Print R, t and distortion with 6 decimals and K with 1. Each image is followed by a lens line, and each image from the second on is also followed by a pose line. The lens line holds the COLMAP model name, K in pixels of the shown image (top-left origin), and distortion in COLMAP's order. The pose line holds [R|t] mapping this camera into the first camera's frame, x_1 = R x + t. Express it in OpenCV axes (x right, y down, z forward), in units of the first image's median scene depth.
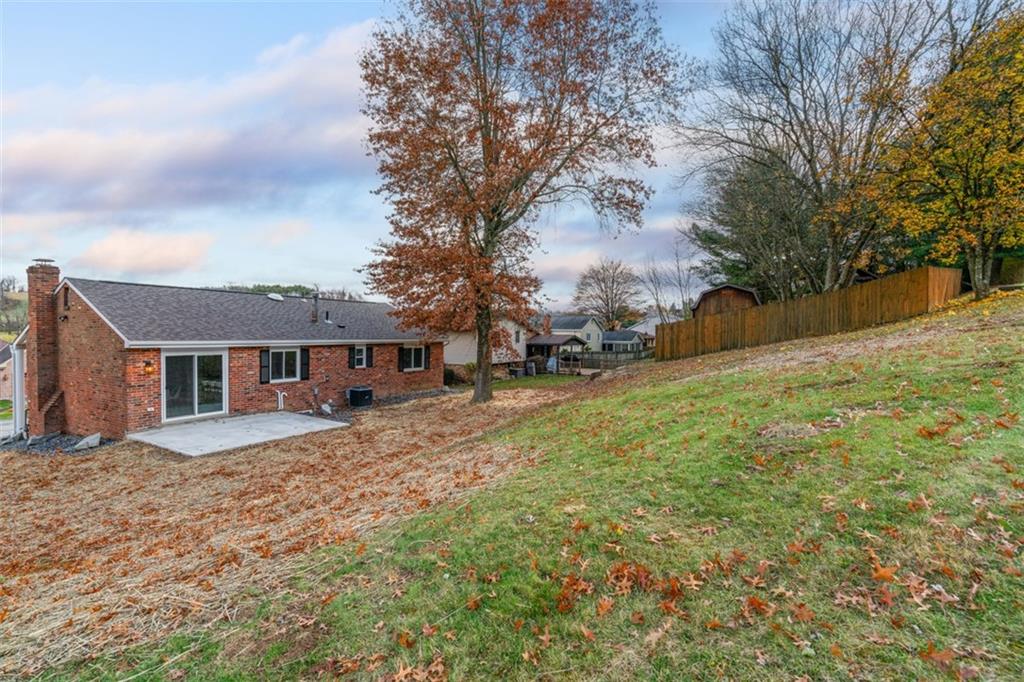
lens RADIAL K [[467.7, 0, 513.1], [0, 467.7, 340.8], [0, 0, 1]] dist [-0.000650, -0.000027]
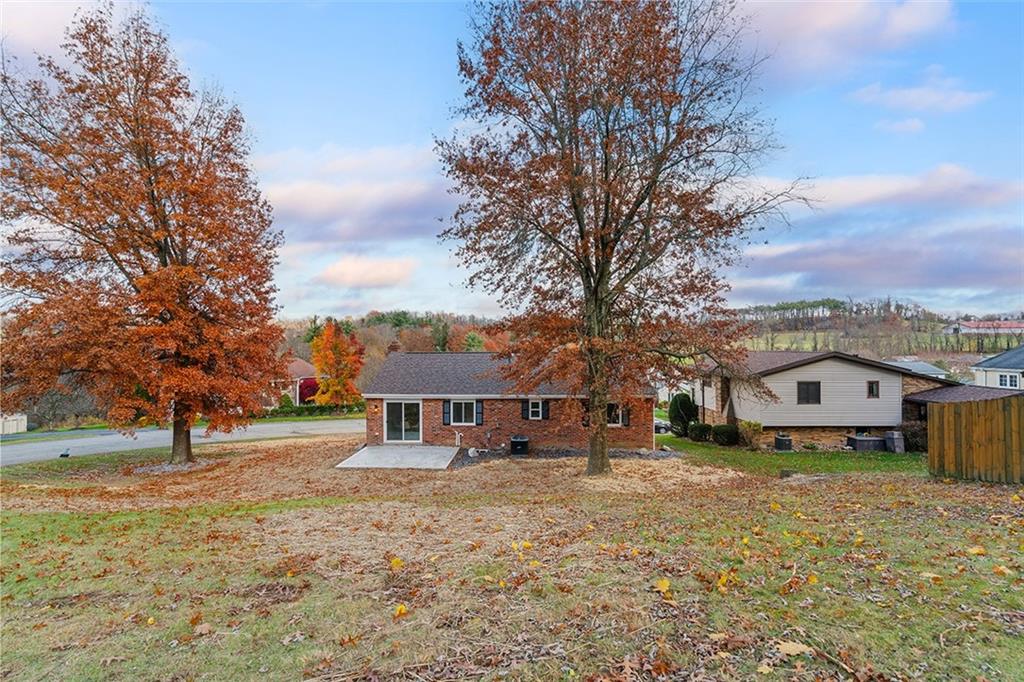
lens RADIAL K [[467.7, 0, 513.2], [0, 467.7, 344.5], [0, 0, 1]] dist [-0.000650, -0.000027]
pose [[0.431469, -0.011558, -0.902054, 0.782877], [-0.004489, 0.999878, -0.014959, -0.123726], [0.902116, 0.010504, 0.431365, 0.560555]]
